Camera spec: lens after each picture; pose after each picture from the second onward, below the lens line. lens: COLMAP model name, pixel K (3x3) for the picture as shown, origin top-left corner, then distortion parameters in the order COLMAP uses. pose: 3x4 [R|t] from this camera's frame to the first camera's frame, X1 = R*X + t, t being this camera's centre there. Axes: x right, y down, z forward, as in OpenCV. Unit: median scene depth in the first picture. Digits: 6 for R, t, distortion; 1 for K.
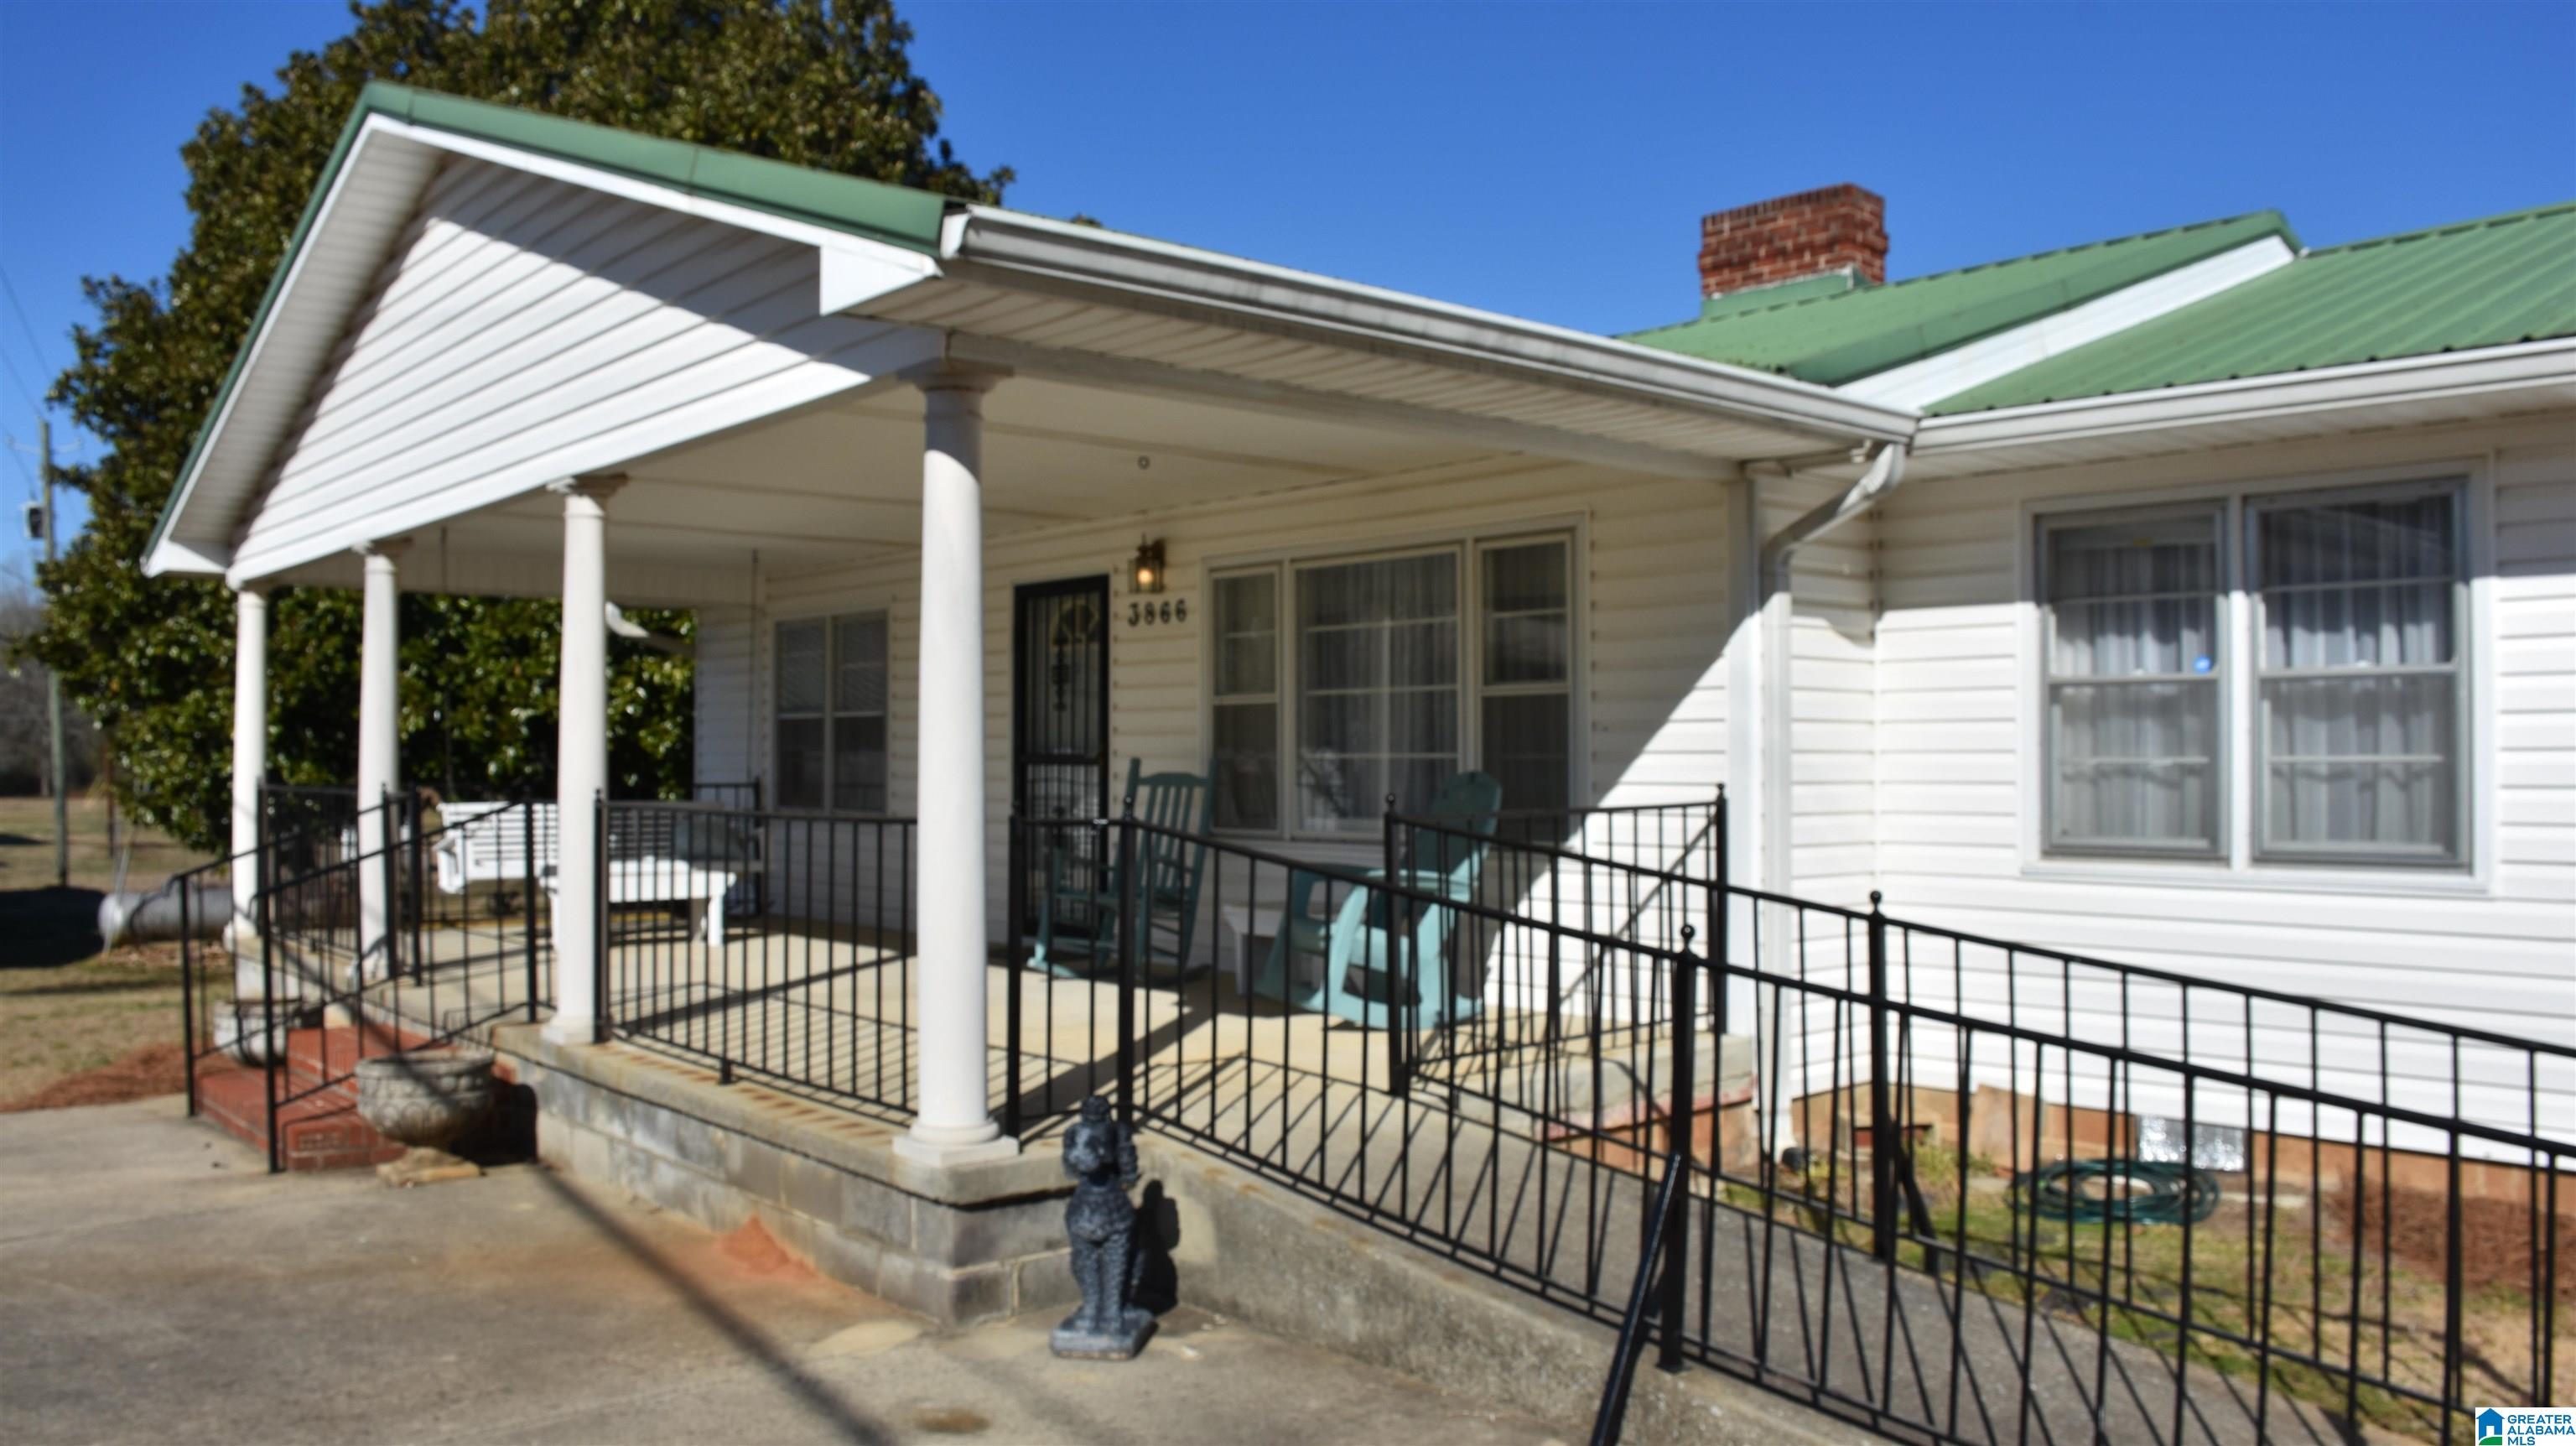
lens RADIAL K [[1995.9, 0, 1288.0], [0, 1995.9, 723.0], [0, 0, 1]] dist [-0.127511, 0.055015]
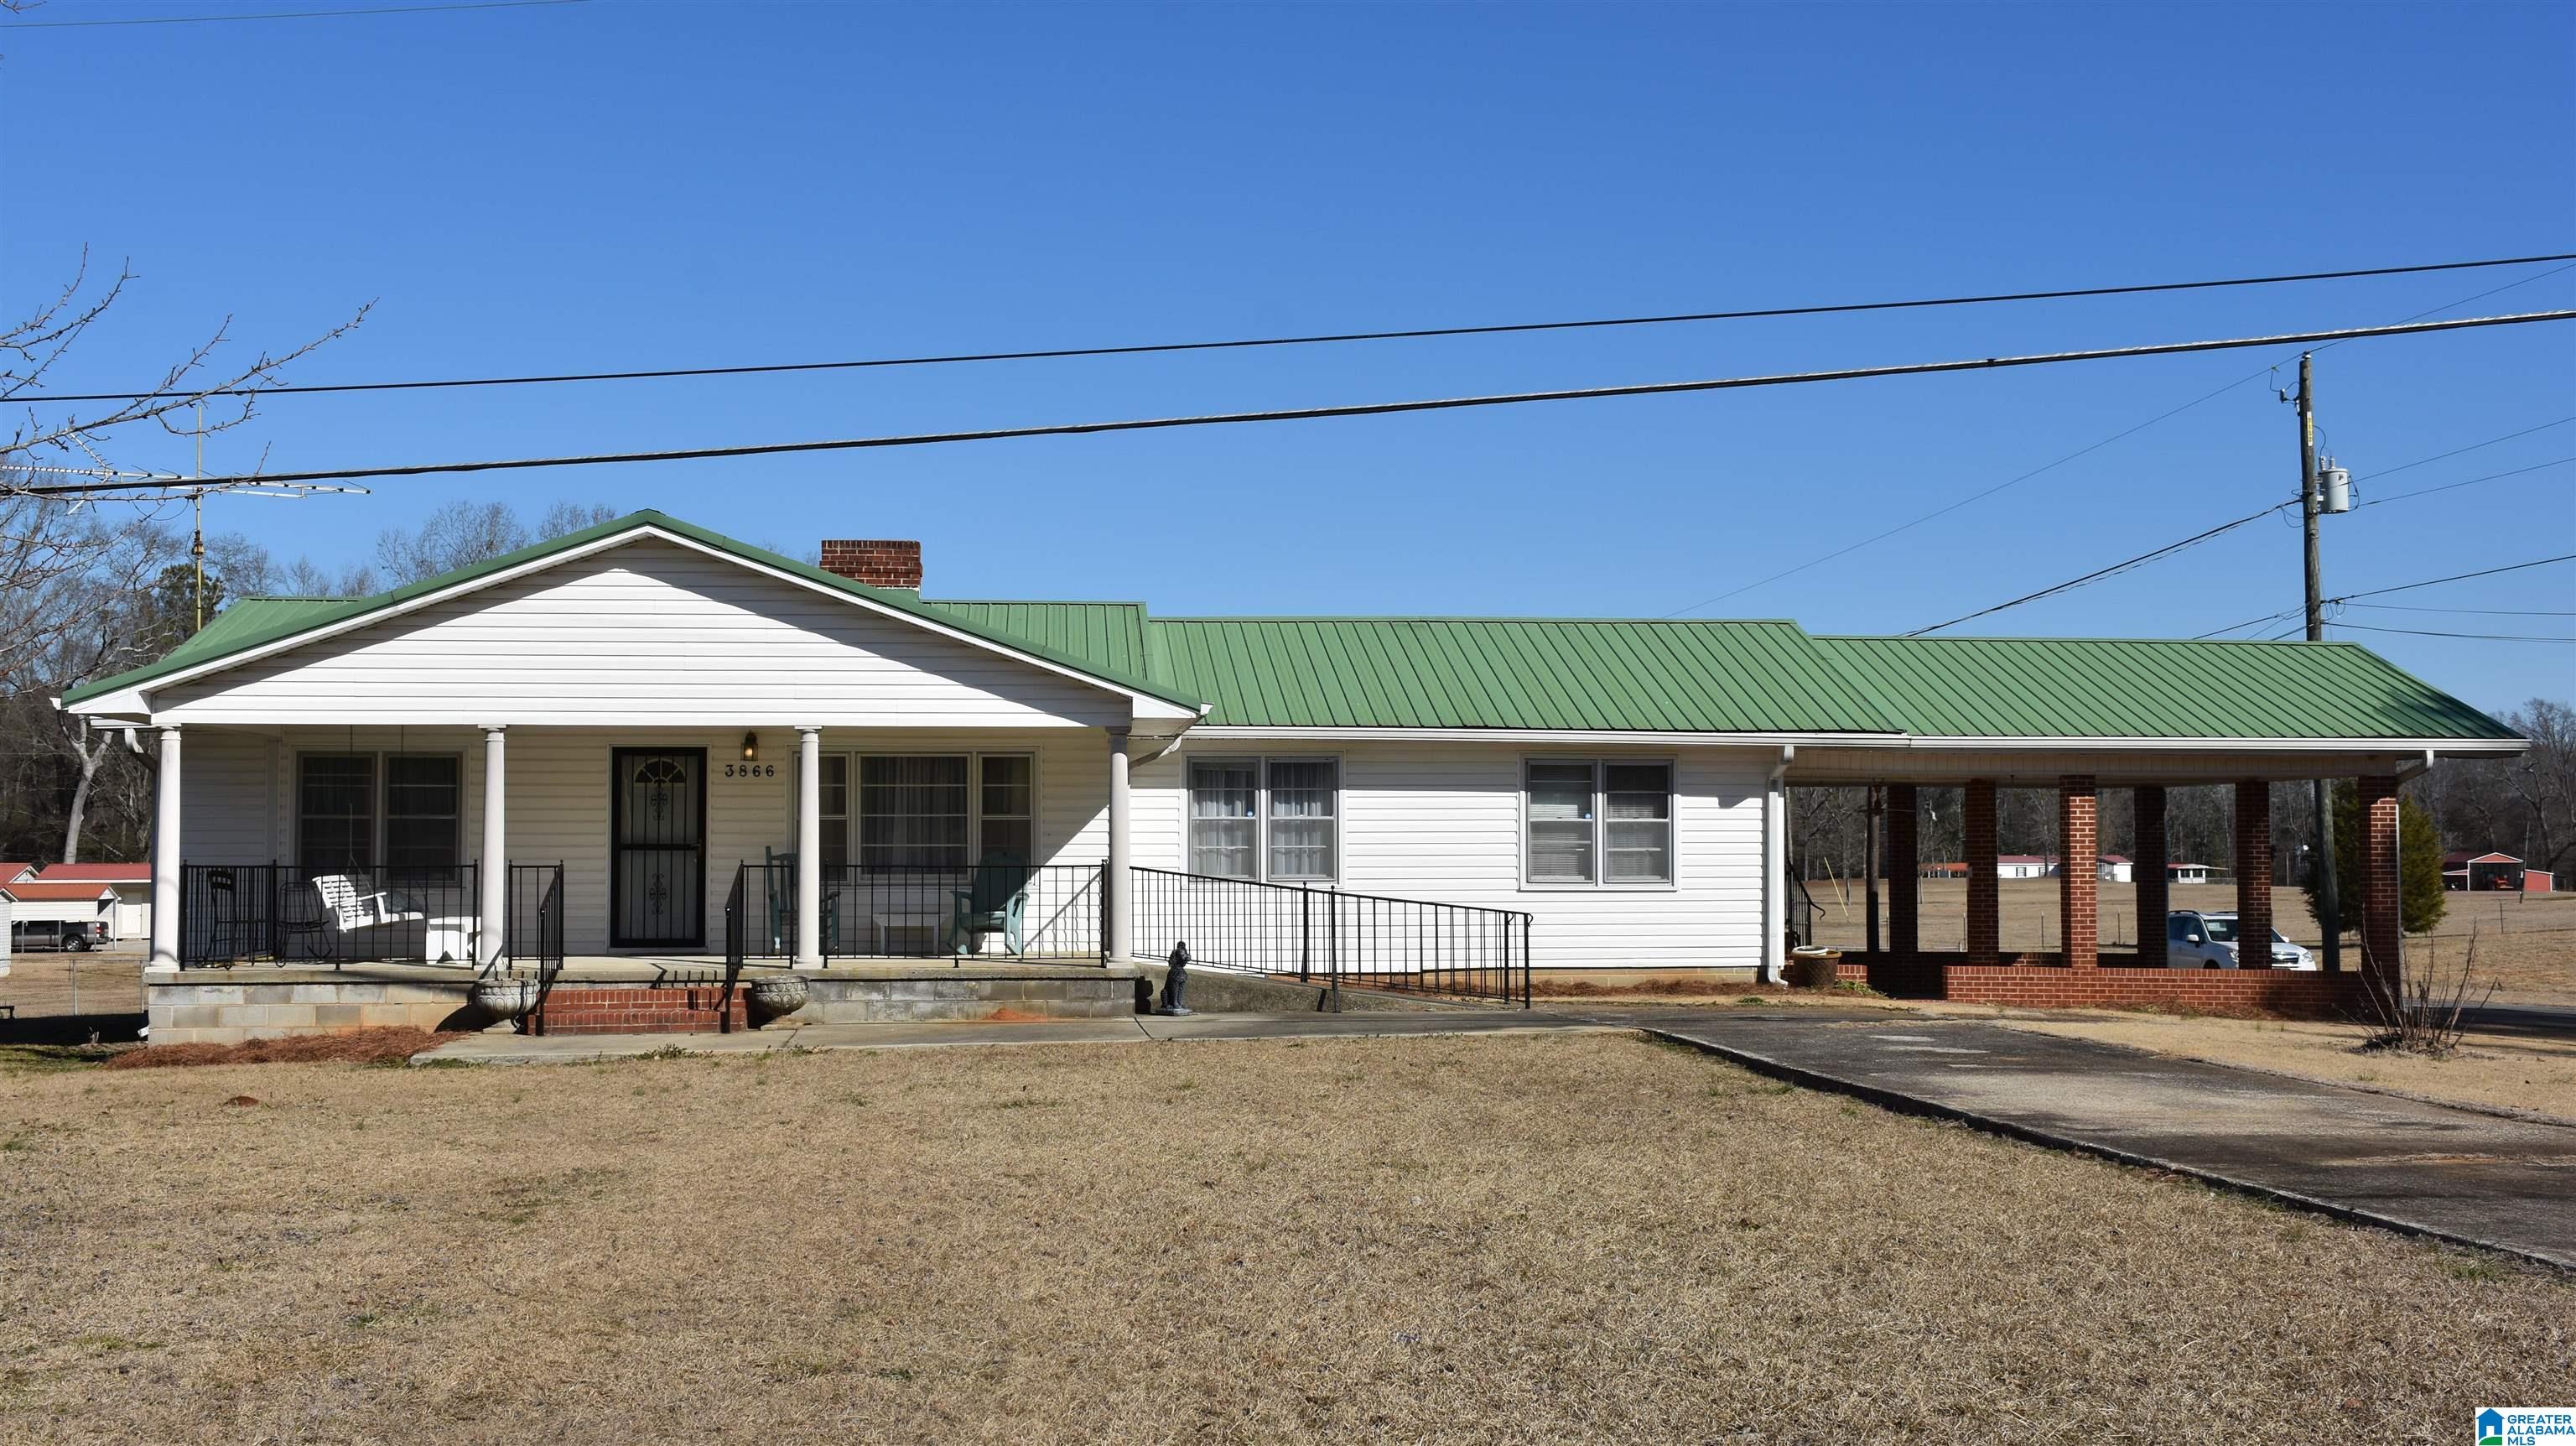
lens RADIAL K [[2734.3, 0, 1288.0], [0, 2734.3, 723.0], [0, 0, 1]] dist [-0.015589, 0.172931]
pose [[0.586954, 0.036086, 0.808816, -2.371805], [-0.014407, 0.999314, -0.034130, -0.023533], [-0.809492, 0.008379, 0.587071, -1.215008]]
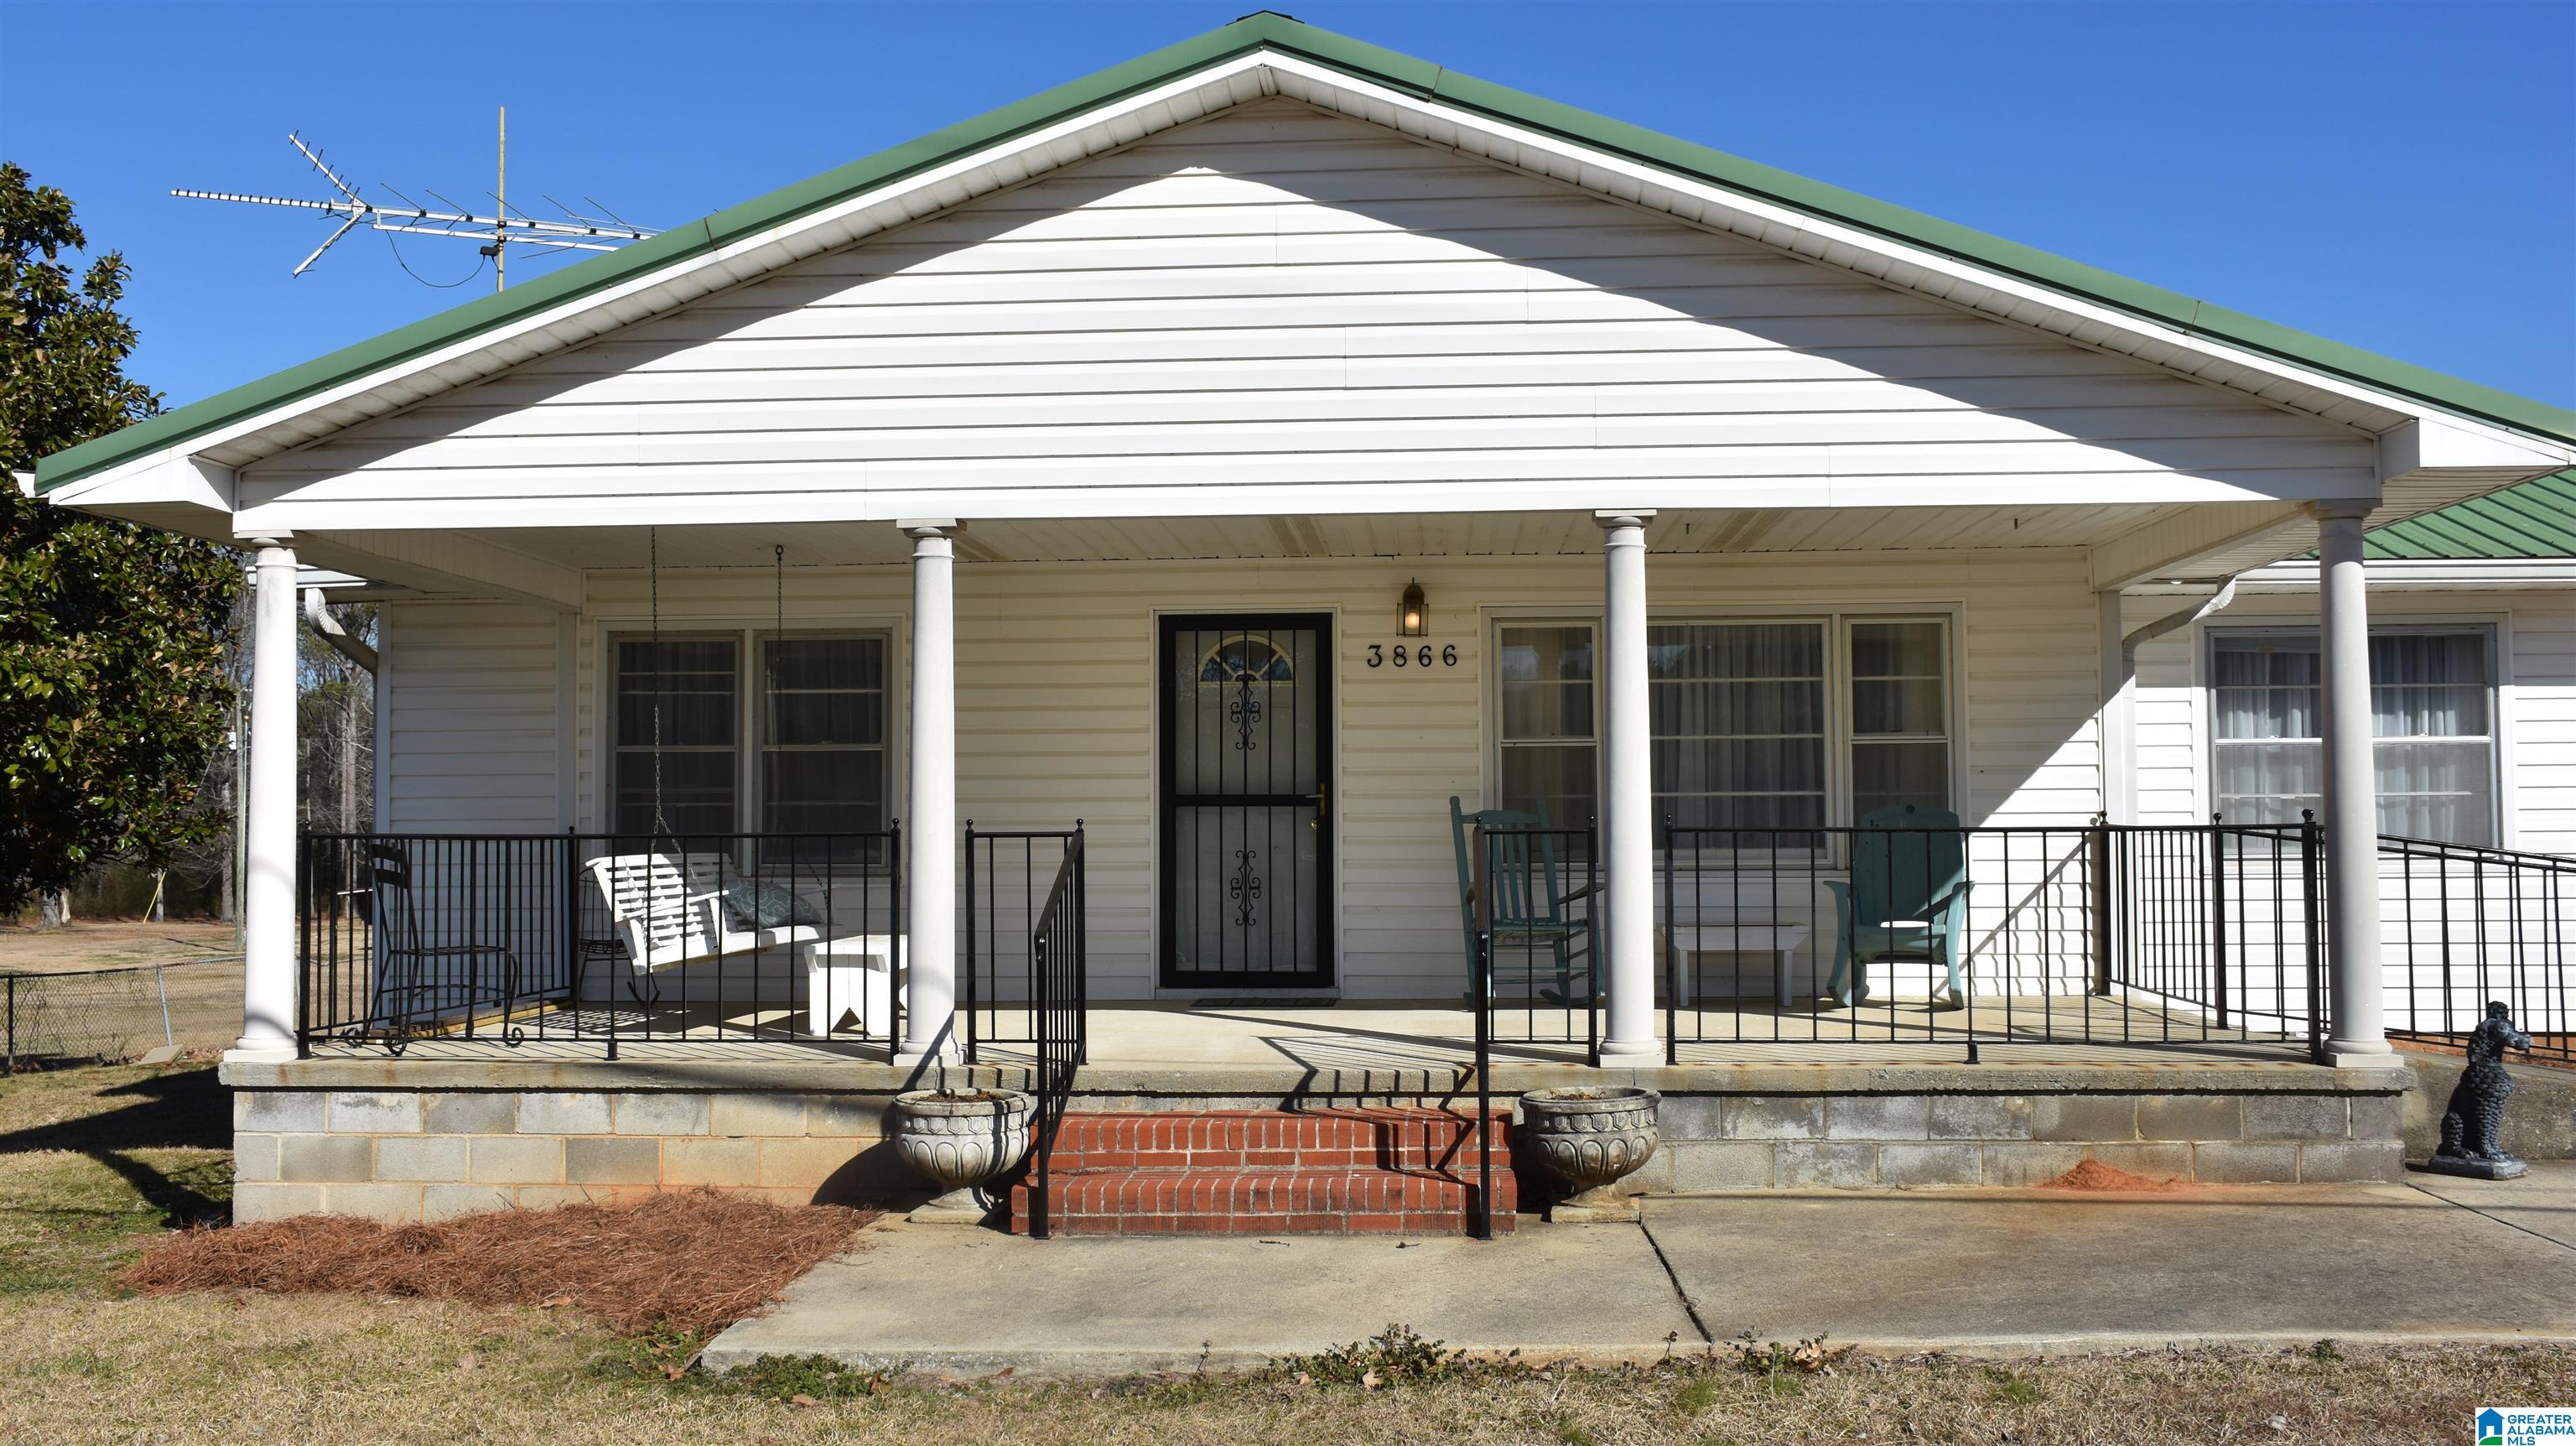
lens RADIAL K [[2372.3, 0, 1288.0], [0, 2372.3, 723.0], [0, 0, 1]] dist [-0.046001, 0.023897]
pose [[0.707247, 0.027142, 0.706446, -1.212857], [-0.007166, 0.999487, -0.031227, 0.022030], [-0.706931, 0.017023, 0.707078, 0.229741]]
